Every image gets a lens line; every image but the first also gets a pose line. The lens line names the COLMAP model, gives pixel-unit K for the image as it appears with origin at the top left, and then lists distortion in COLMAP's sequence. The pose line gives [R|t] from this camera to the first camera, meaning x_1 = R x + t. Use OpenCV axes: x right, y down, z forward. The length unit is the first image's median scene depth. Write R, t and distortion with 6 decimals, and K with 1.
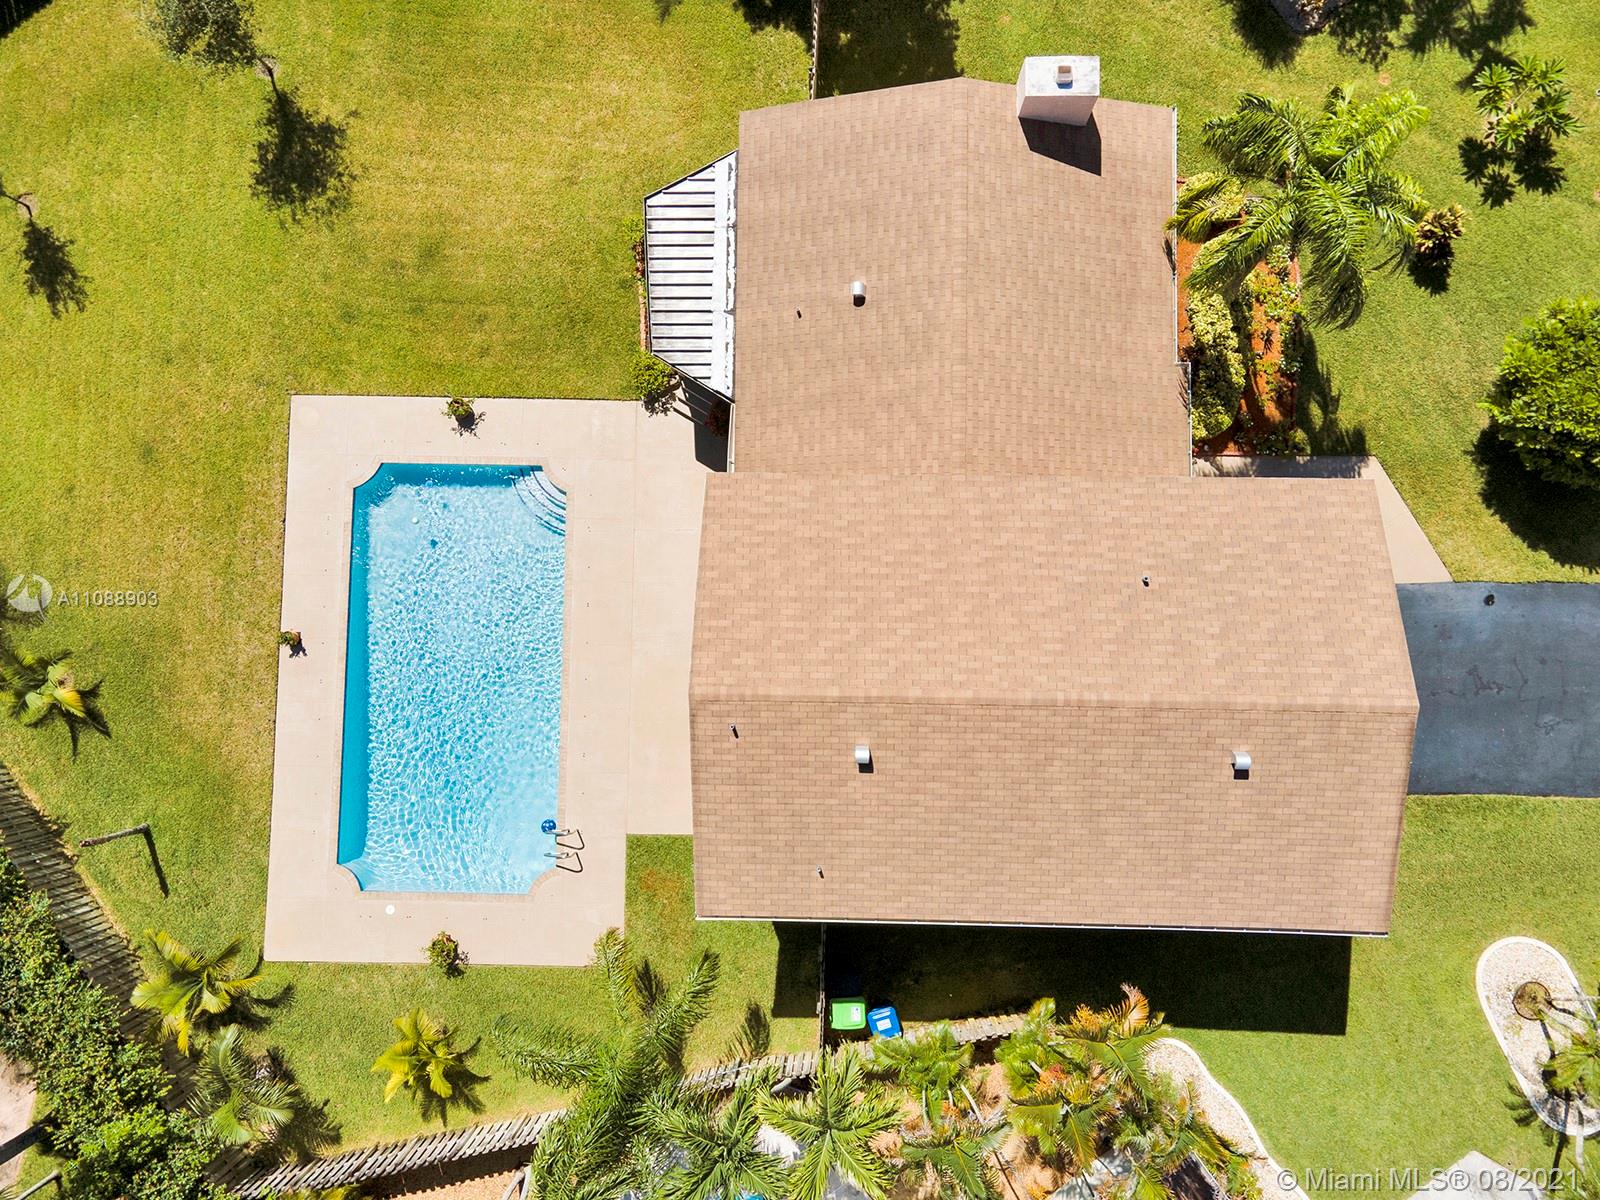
lens RADIAL K [[1136.7, 0, 805.4], [0, 1136.7, 558.9], [0, 0, 1]] dist [0.025878, 0.030527]
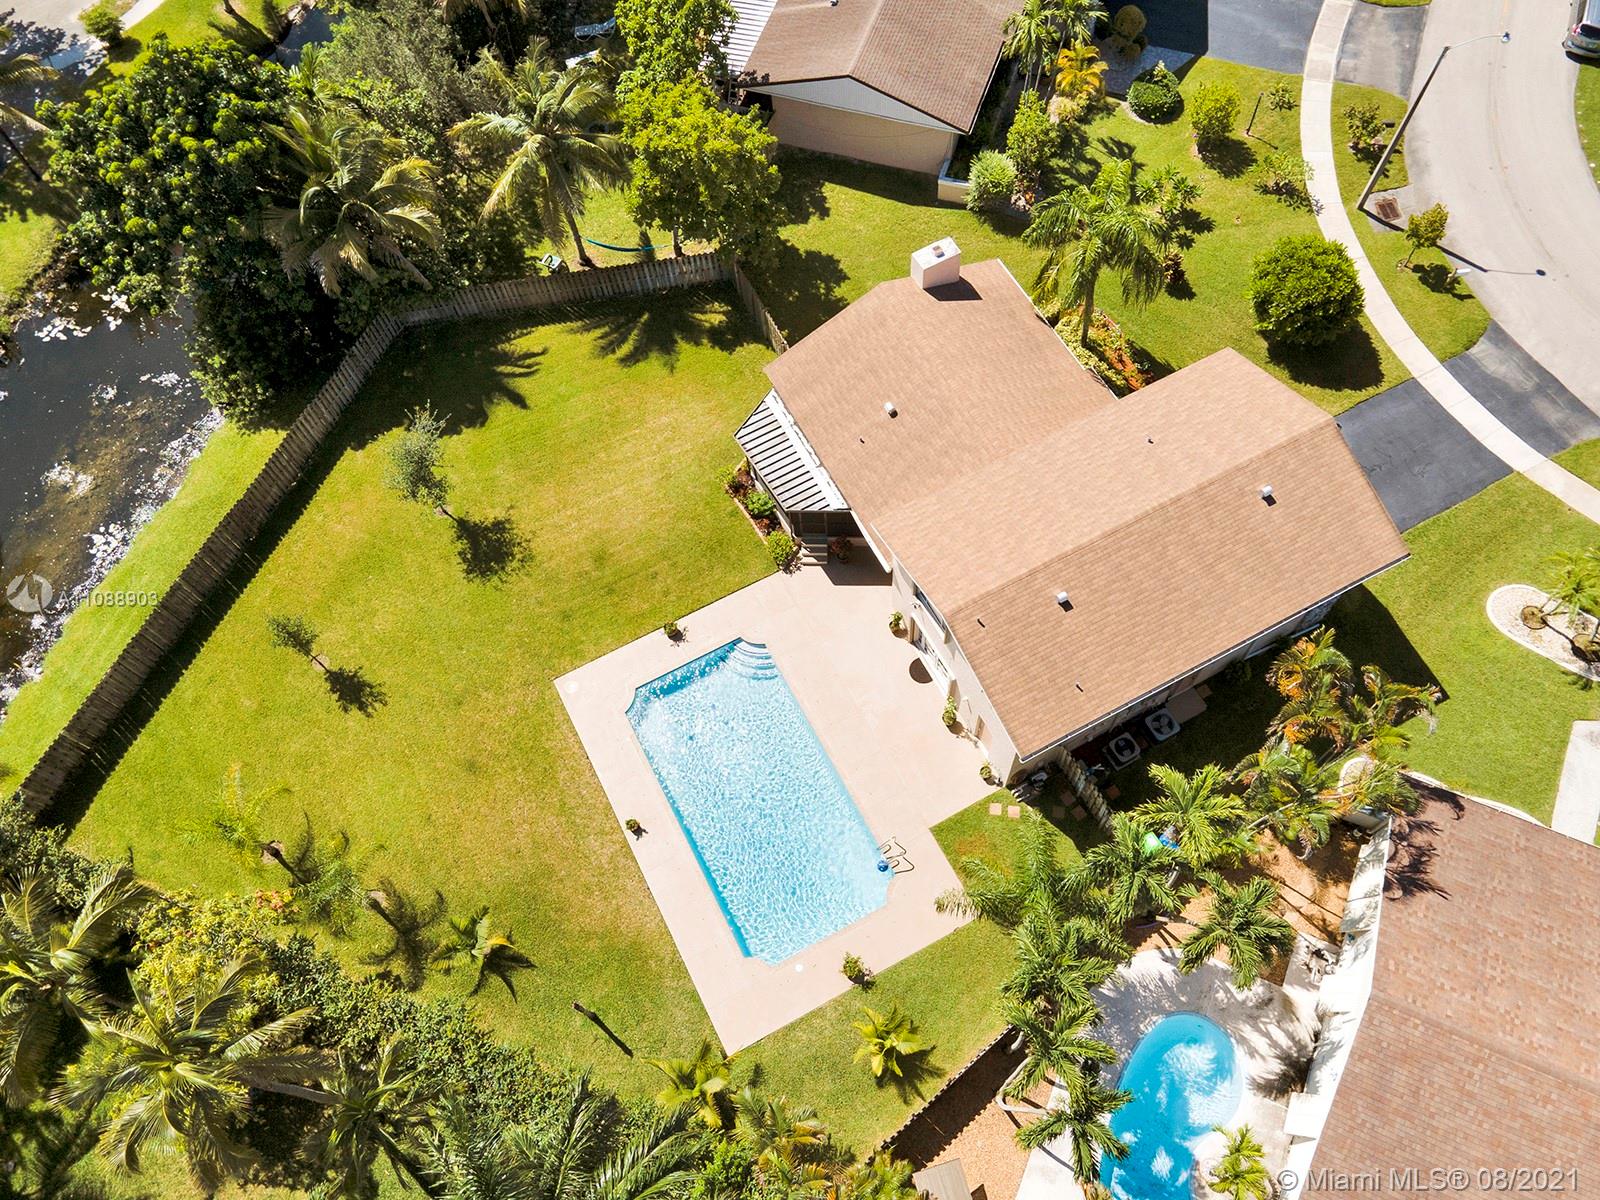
lens RADIAL K [[1136.7, 0, 808.6], [0, 1136.7, 658.2], [0, 0, 1]] dist [0.025878, 0.030527]
pose [[0.878253, -0.443439, 0.178981, -0.421172], [0.478155, 0.819306, -0.316395, 0.423533], [-0.006338, 0.363455, 0.931590, -0.291573]]
